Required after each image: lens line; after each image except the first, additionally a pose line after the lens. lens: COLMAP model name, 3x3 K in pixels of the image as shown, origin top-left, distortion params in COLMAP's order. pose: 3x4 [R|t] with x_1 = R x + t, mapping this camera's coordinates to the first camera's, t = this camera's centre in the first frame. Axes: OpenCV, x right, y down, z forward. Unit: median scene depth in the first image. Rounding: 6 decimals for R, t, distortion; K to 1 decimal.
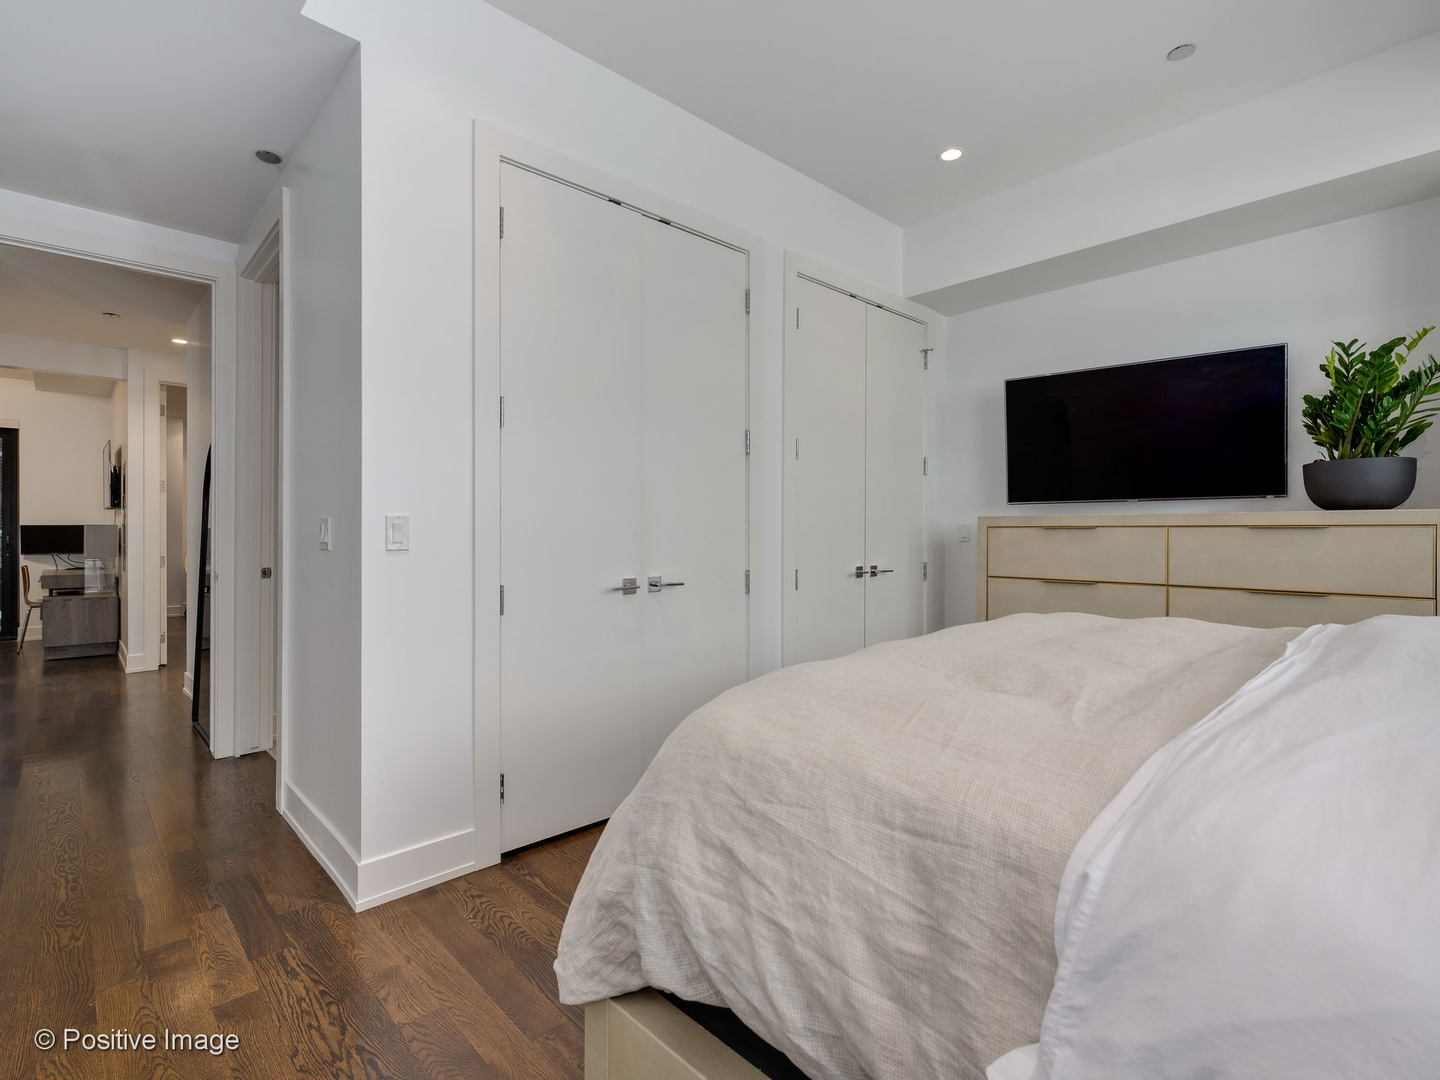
lens RADIAL K [[719.0, 0, 738.1], [0, 719.0, 536.4], [0, 0, 1]] dist [0.003079, -0.000369]
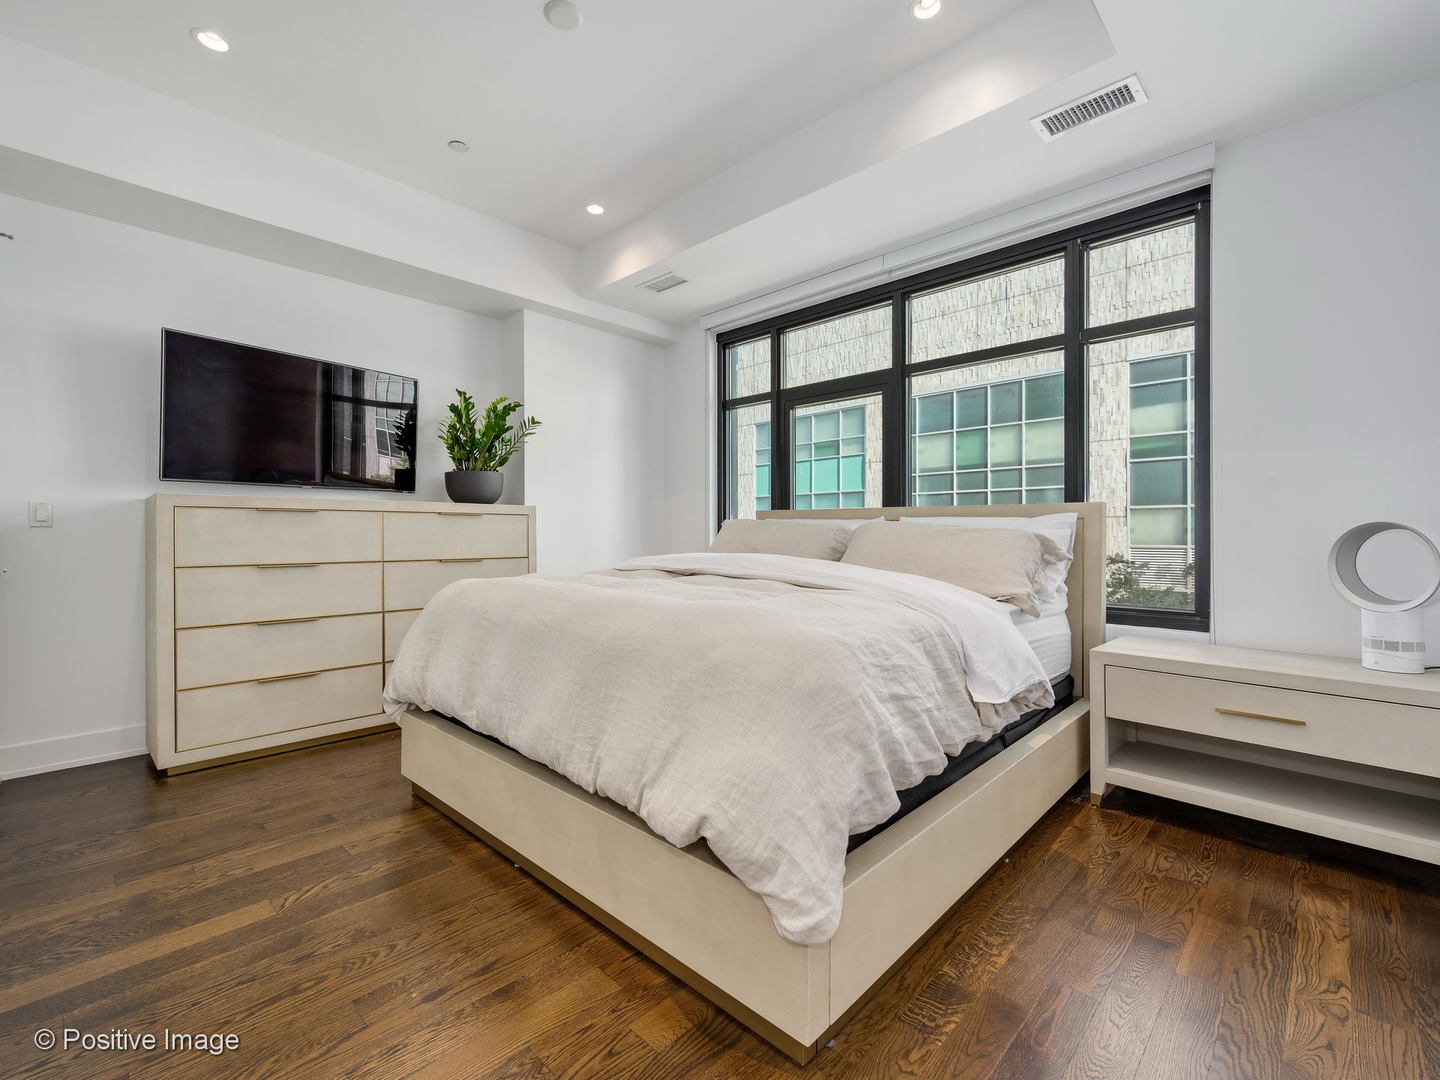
lens RADIAL K [[640.9, 0, 716.3], [0, 640.9, 539.7], [0, 0, 1]] dist [0.003276, 0.000065]
pose [[-0.053162, -0.006398, 0.998565, -0.510358], [0.006599, 0.999955, 0.006758, 0.029973], [-0.998564, 0.006948, -0.053118, 0.534719]]
